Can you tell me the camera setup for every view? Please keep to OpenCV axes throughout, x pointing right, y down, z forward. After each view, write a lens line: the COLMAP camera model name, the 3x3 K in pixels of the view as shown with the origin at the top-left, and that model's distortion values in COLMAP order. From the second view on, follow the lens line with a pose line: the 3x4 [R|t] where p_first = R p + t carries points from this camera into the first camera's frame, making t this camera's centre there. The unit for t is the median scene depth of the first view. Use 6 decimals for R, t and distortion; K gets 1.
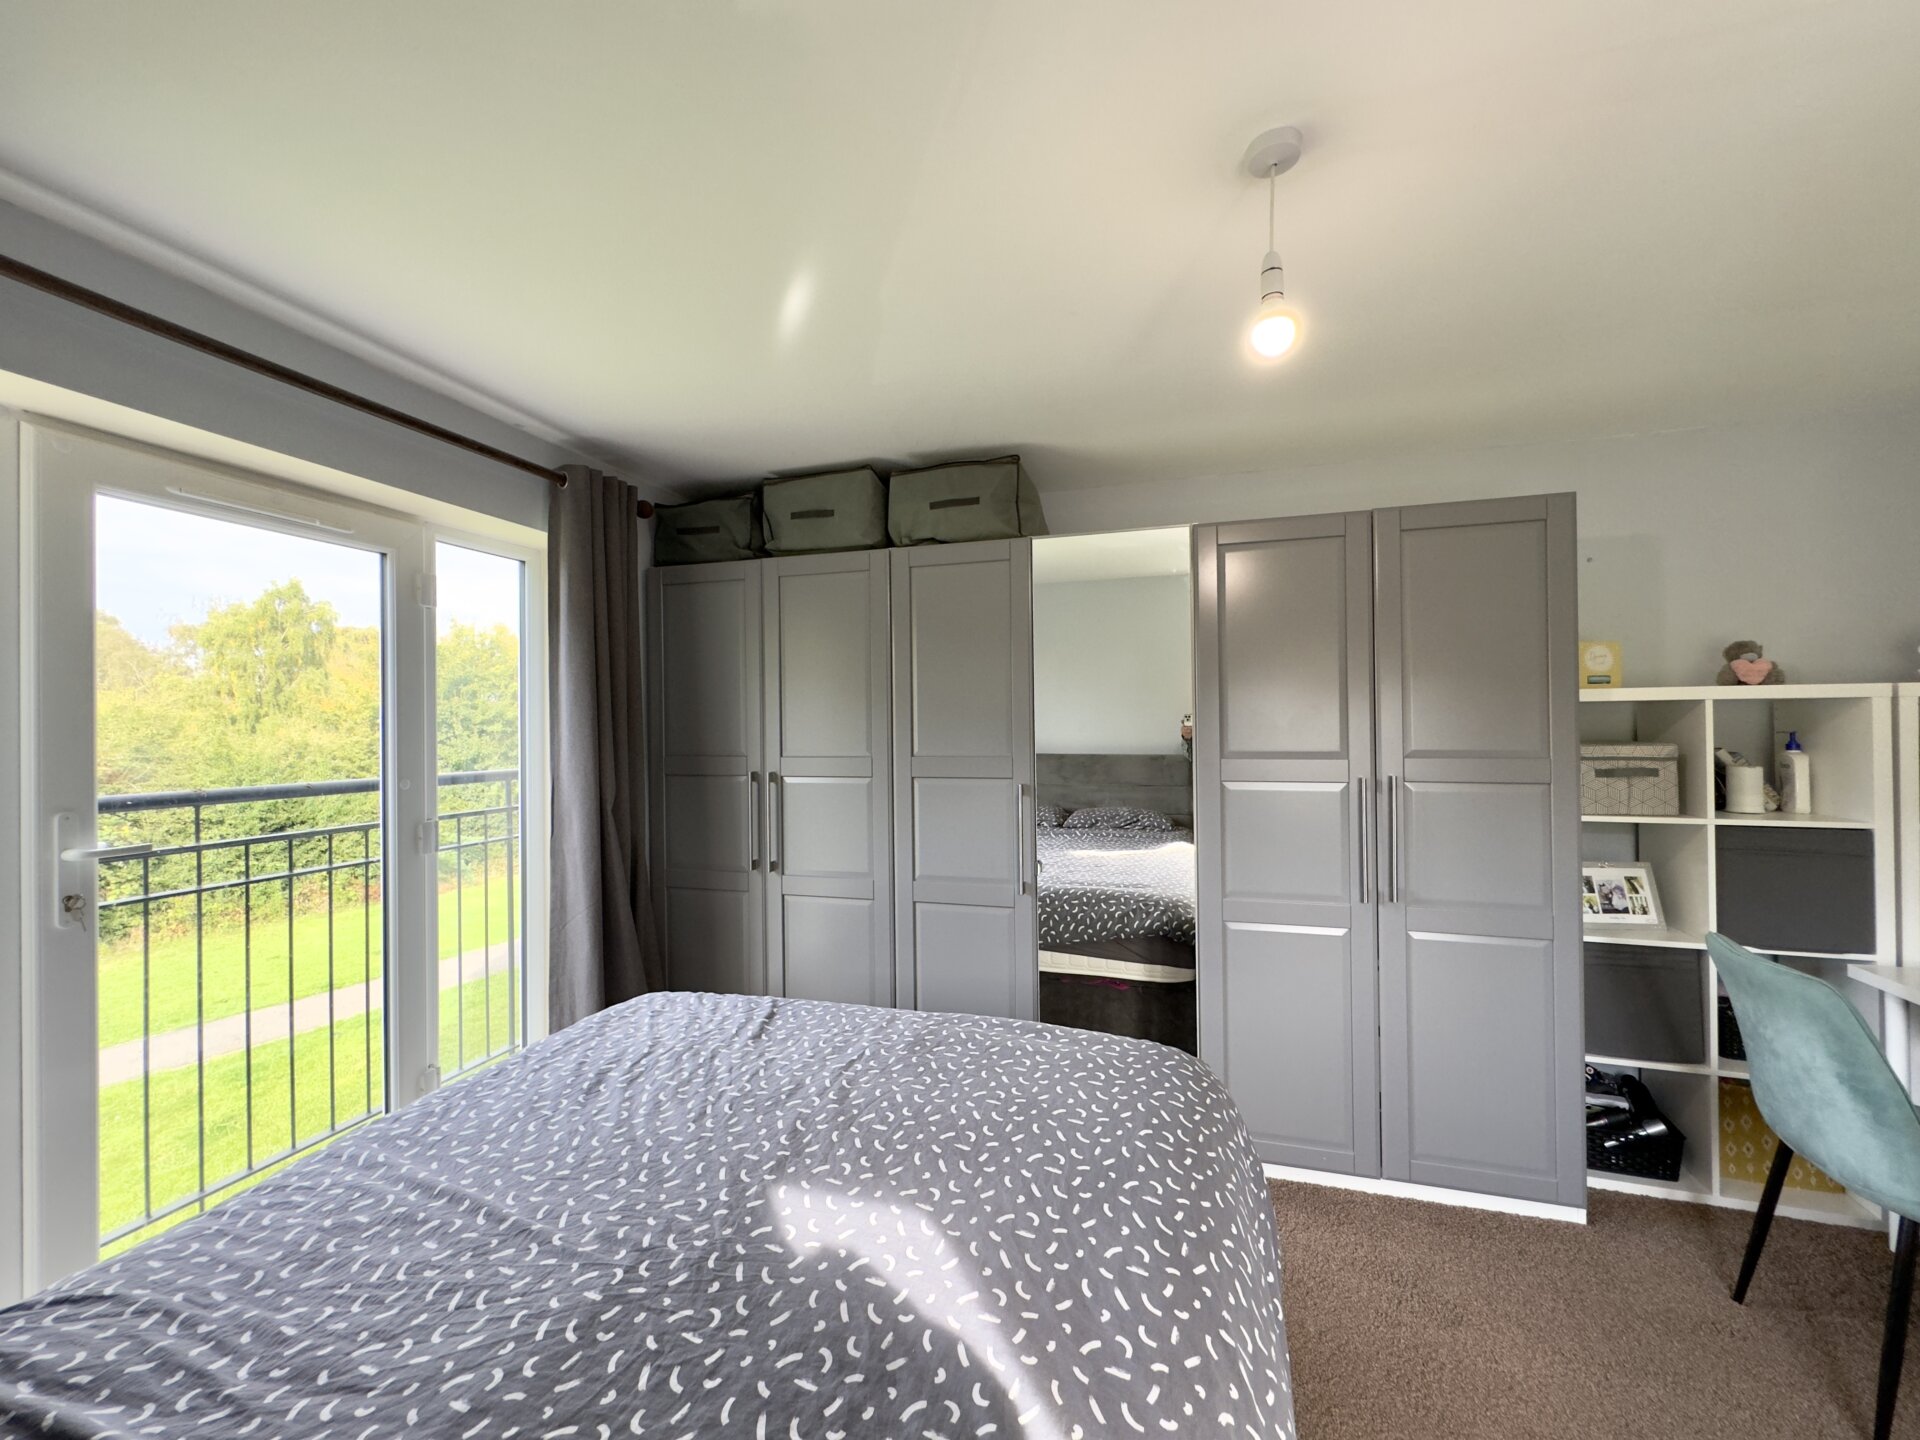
lens RADIAL K [[769.2, 0, 956.2], [0, 769.2, 717.8], [0, 0, 1]] dist [-0.000018, 0.000619]
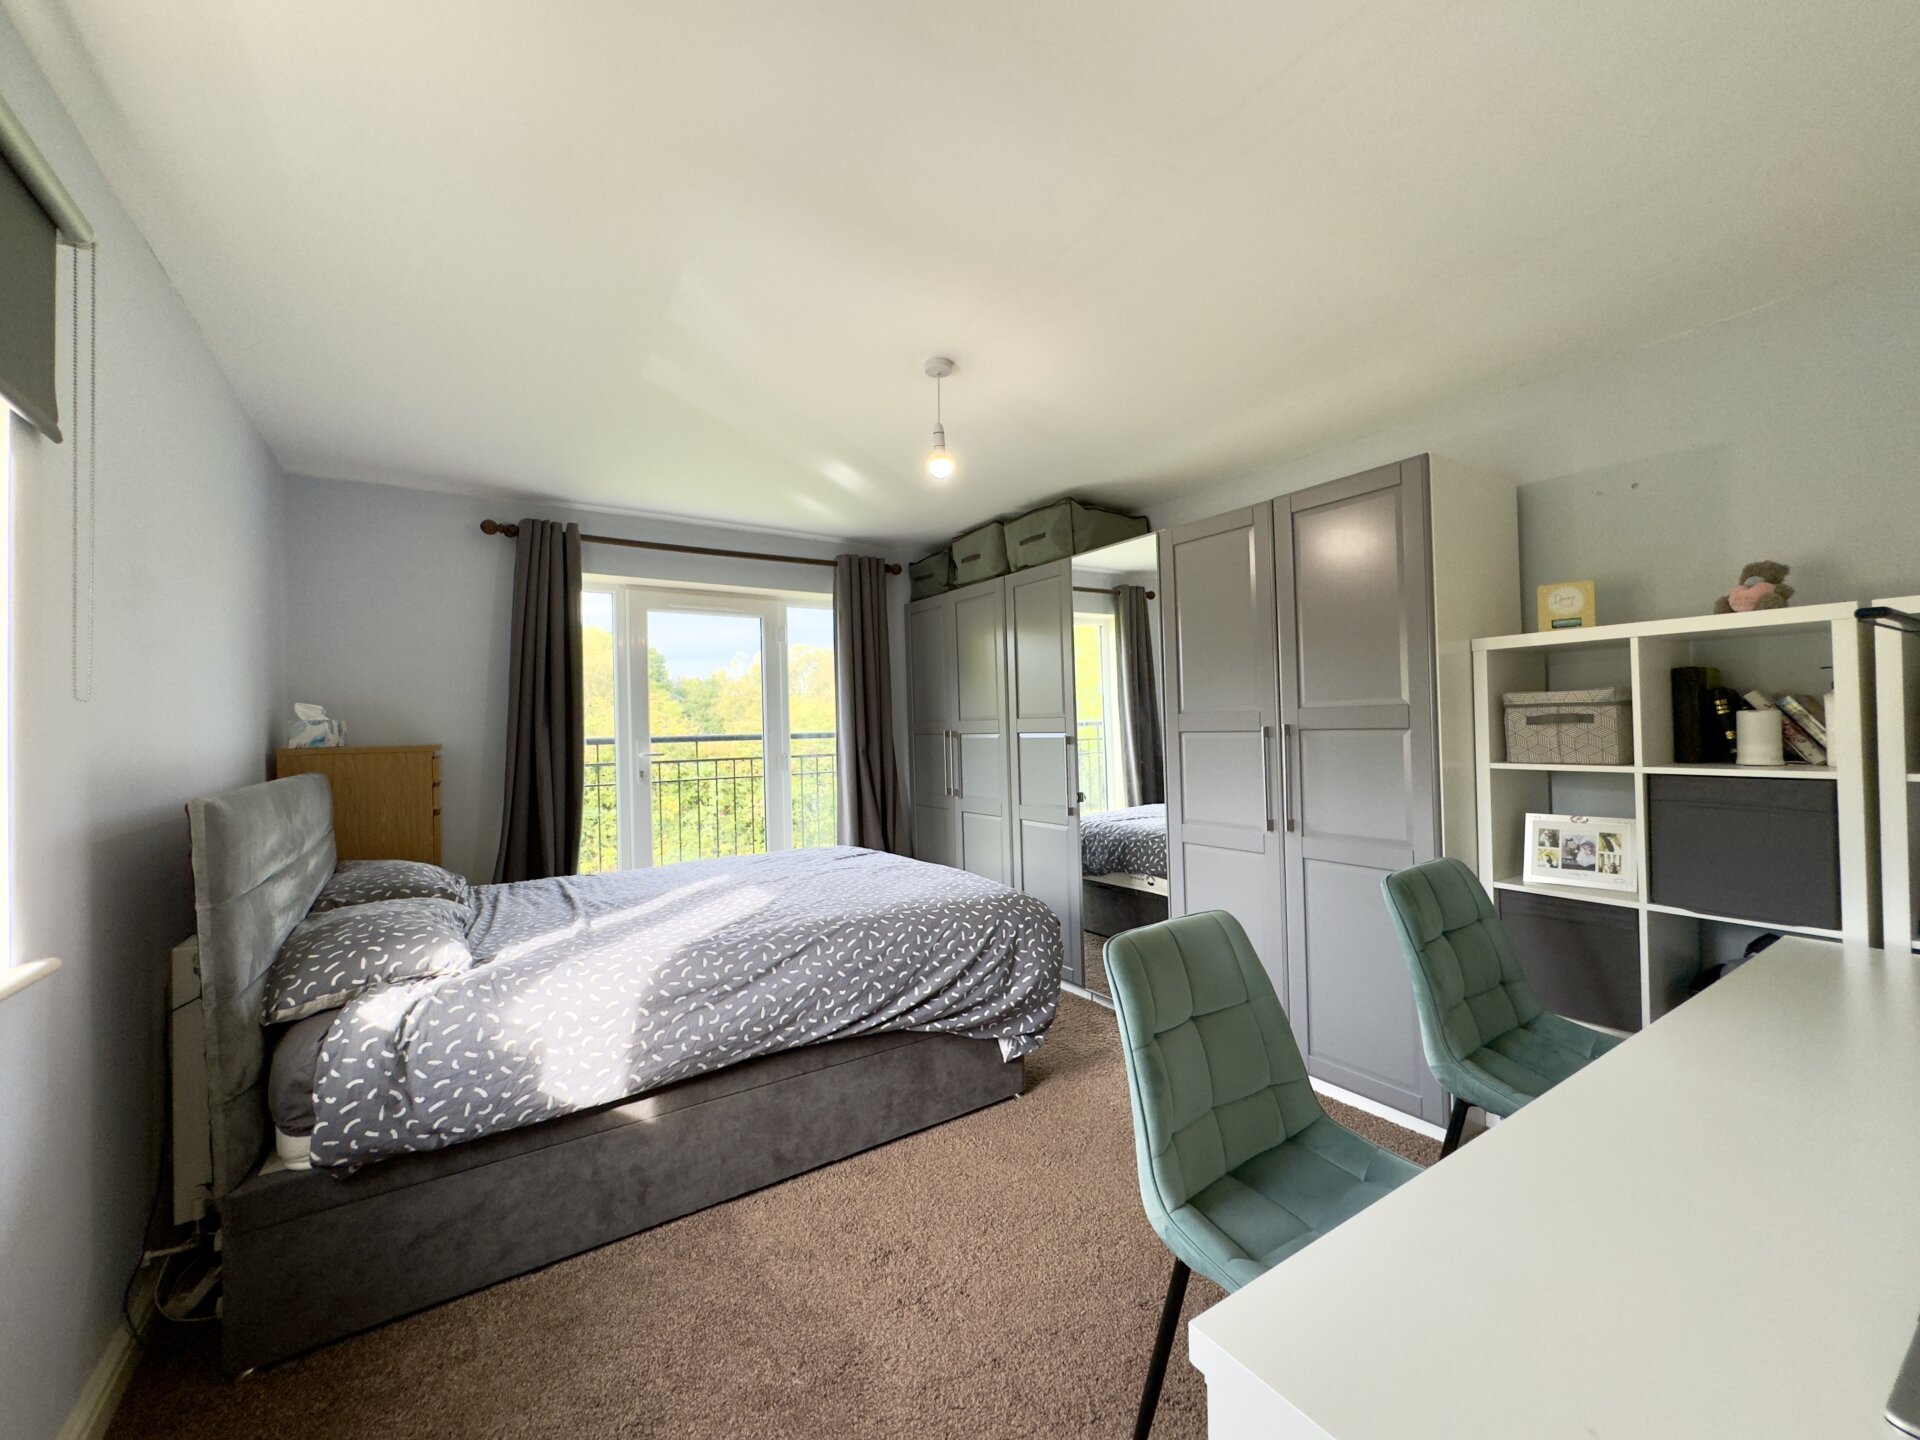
lens RADIAL K [[768.4, 0, 959.3], [0, 768.4, 717.9], [0, 0, 1]] dist [-0.002311, 0.000898]
pose [[0.773188, -0.016547, -0.633961, 0.870691], [0.023132, 0.999730, 0.002119, 0.048610], [0.633754, -0.016303, 0.773362, -0.206594]]
